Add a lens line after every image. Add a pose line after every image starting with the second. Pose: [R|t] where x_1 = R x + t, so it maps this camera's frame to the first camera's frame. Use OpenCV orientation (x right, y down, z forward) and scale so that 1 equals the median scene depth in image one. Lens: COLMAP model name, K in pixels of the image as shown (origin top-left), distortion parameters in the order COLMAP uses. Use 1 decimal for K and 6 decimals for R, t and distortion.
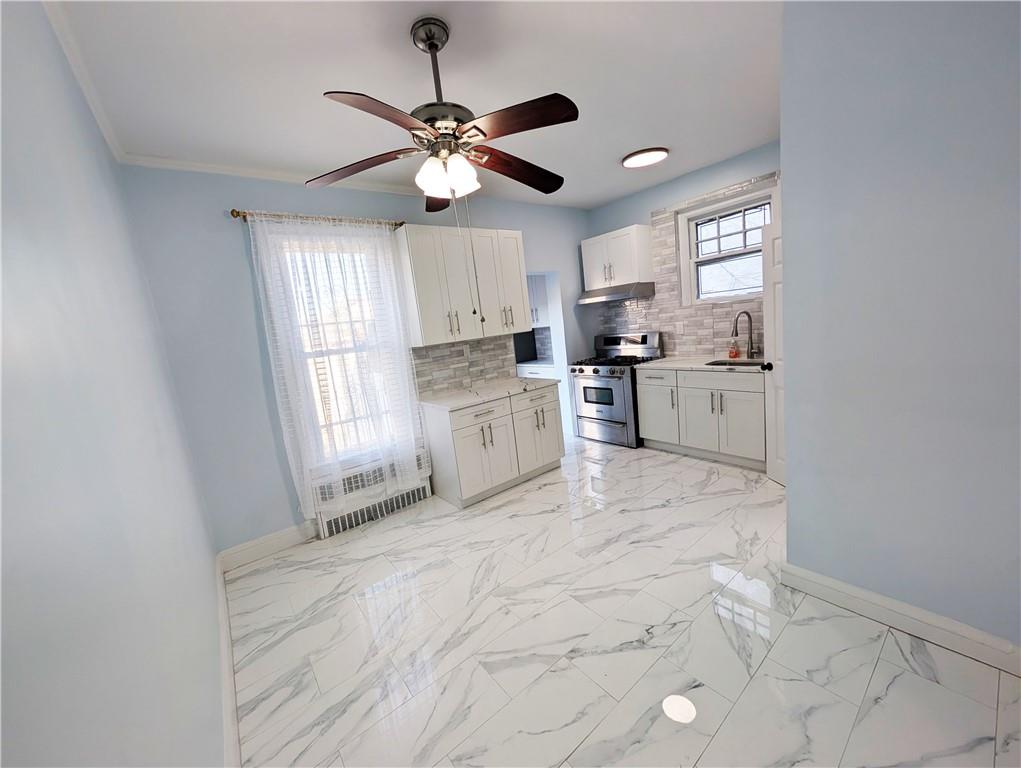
lens RADIAL K [[392.0, 0, 510.9], [0, 392.0, 380.5], [0, 0, 1]] dist [-0.003008, -0.000154]
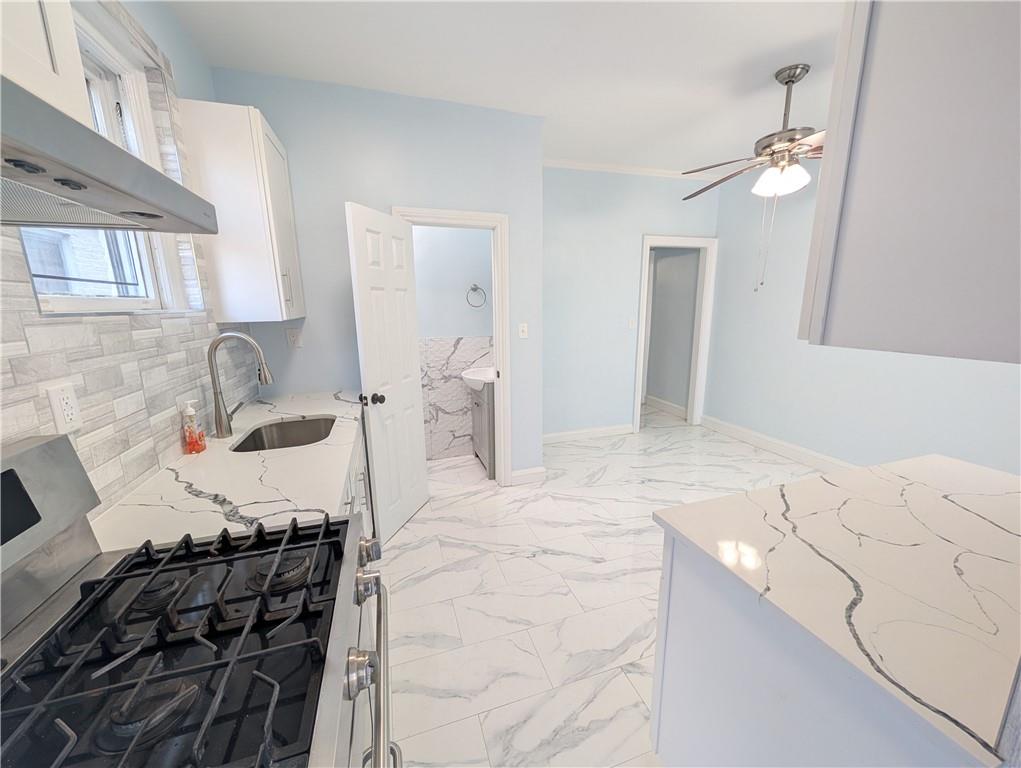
lens RADIAL K [[392.0, 0, 509.1], [0, 392.0, 384.1], [0, 0, 1]] dist [-0.003008, -0.000154]
pose [[-0.928960, 0.058728, 0.365491, 0.150853], [0.175206, 0.939499, 0.294356, -0.244525], [-0.326092, 0.337481, -0.883046, 1.618713]]
